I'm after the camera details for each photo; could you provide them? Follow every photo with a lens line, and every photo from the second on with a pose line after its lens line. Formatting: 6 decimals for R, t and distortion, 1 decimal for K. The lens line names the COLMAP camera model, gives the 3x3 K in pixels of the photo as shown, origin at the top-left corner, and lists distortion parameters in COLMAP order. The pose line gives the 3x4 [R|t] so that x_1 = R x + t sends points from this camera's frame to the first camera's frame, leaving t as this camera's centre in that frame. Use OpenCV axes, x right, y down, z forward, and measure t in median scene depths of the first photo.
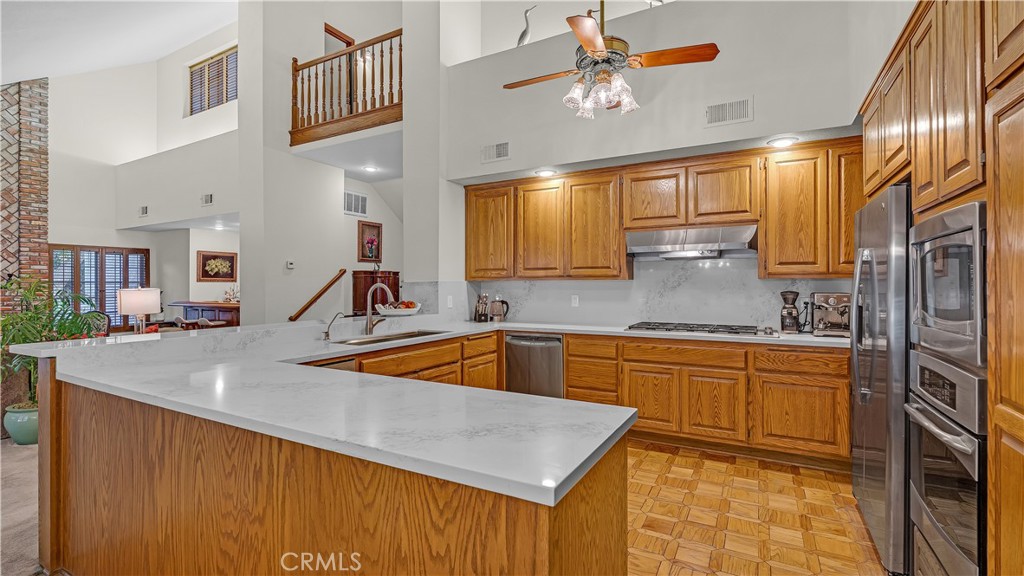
lens RADIAL K [[450.3, 0, 511.6], [0, 450.3, 289.2], [0, 0, 1]] dist [-0.002360, 0.000350]
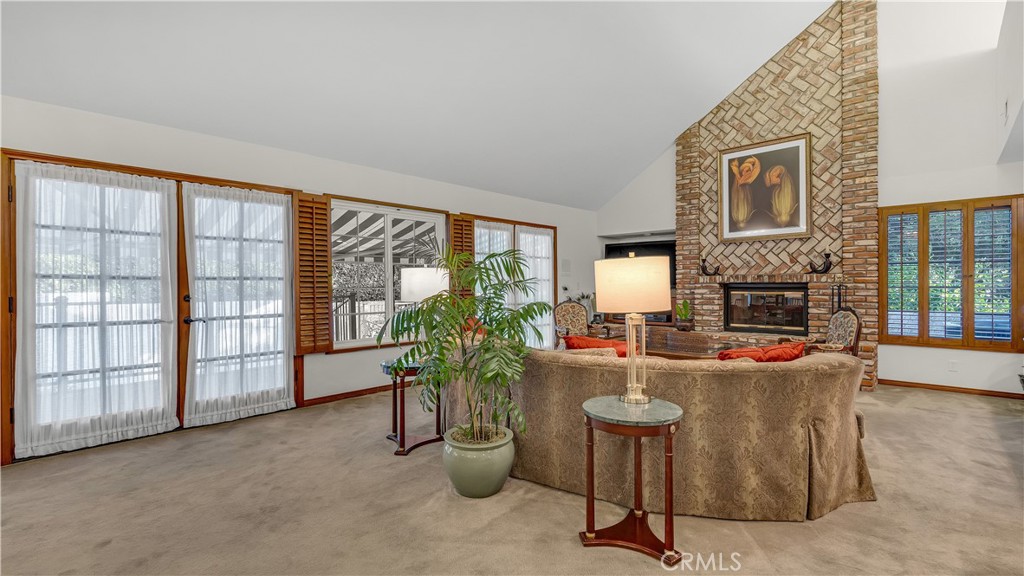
lens RADIAL K [[450.3, 0, 513.1], [0, 450.3, 285.3], [0, 0, 1]] dist [-0.002360, 0.000350]
pose [[-0.234399, 0.011079, -0.972077, -0.232789], [0.000296, 0.999936, 0.011325, 0.010642], [0.972140, 0.002367, -0.234387, 0.632425]]
